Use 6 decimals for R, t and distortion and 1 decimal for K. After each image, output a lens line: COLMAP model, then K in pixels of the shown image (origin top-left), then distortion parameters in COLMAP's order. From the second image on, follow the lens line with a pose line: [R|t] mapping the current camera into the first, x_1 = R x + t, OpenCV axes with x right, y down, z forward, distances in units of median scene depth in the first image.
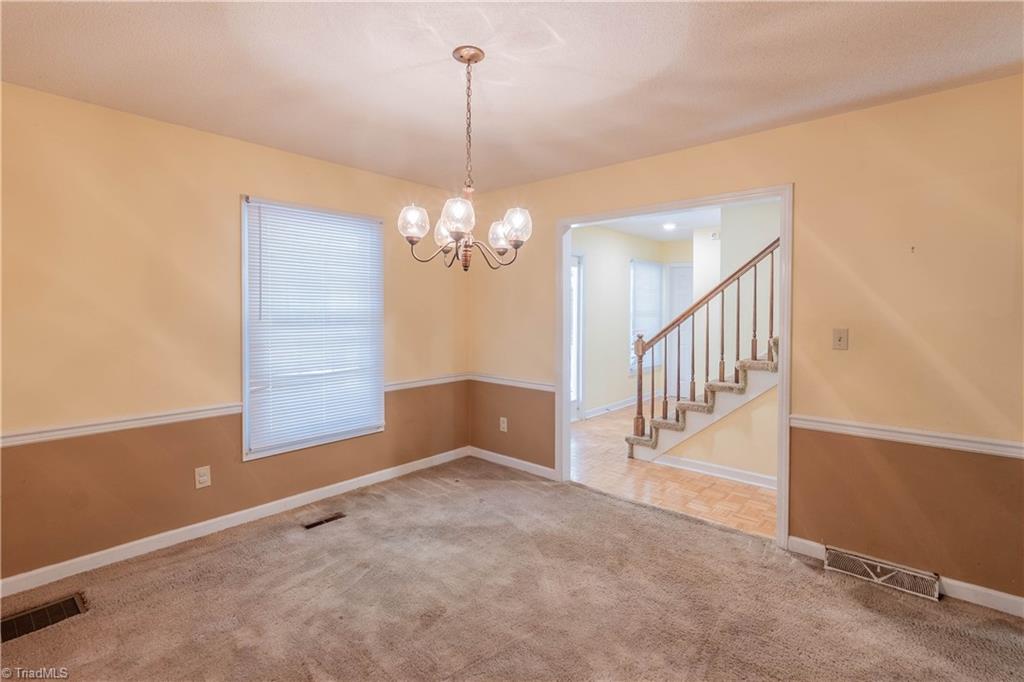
lens RADIAL K [[480.0, 0, 511.2], [0, 480.0, 319.7], [0, 0, 1]] dist [-0.005048, 0.000166]
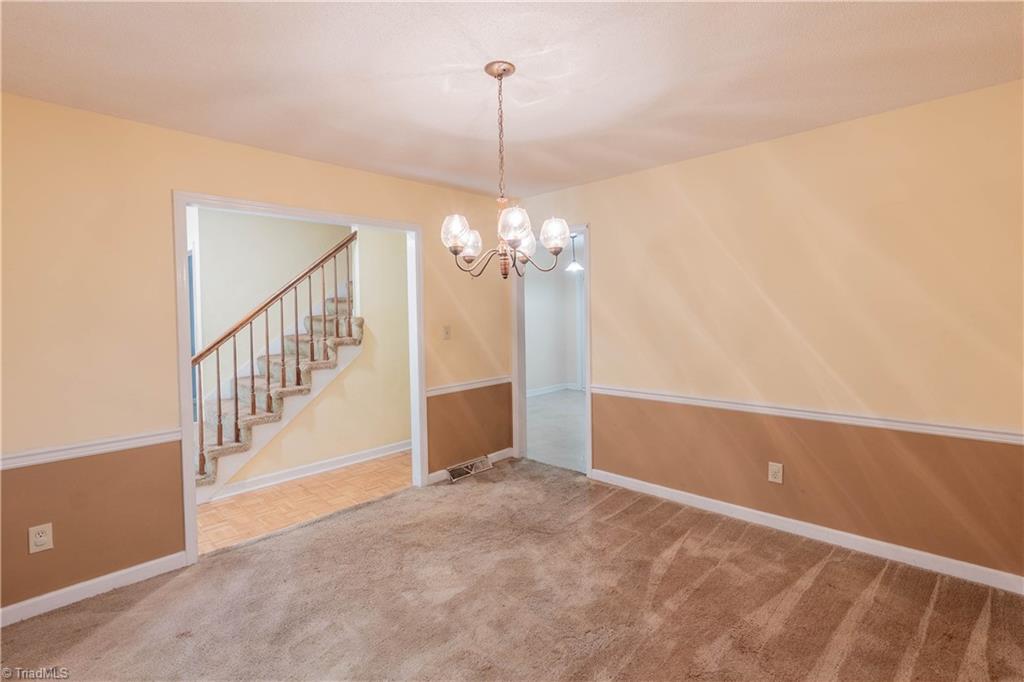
lens RADIAL K [[480.0, 0, 511.2], [0, 480.0, 319.7], [0, 0, 1]] dist [-0.005048, 0.000166]
pose [[0.039386, -0.024584, 0.998922, -0.725115], [0.040598, 0.998911, 0.022983, -0.023818], [-0.998399, 0.039649, 0.040341, 0.612246]]
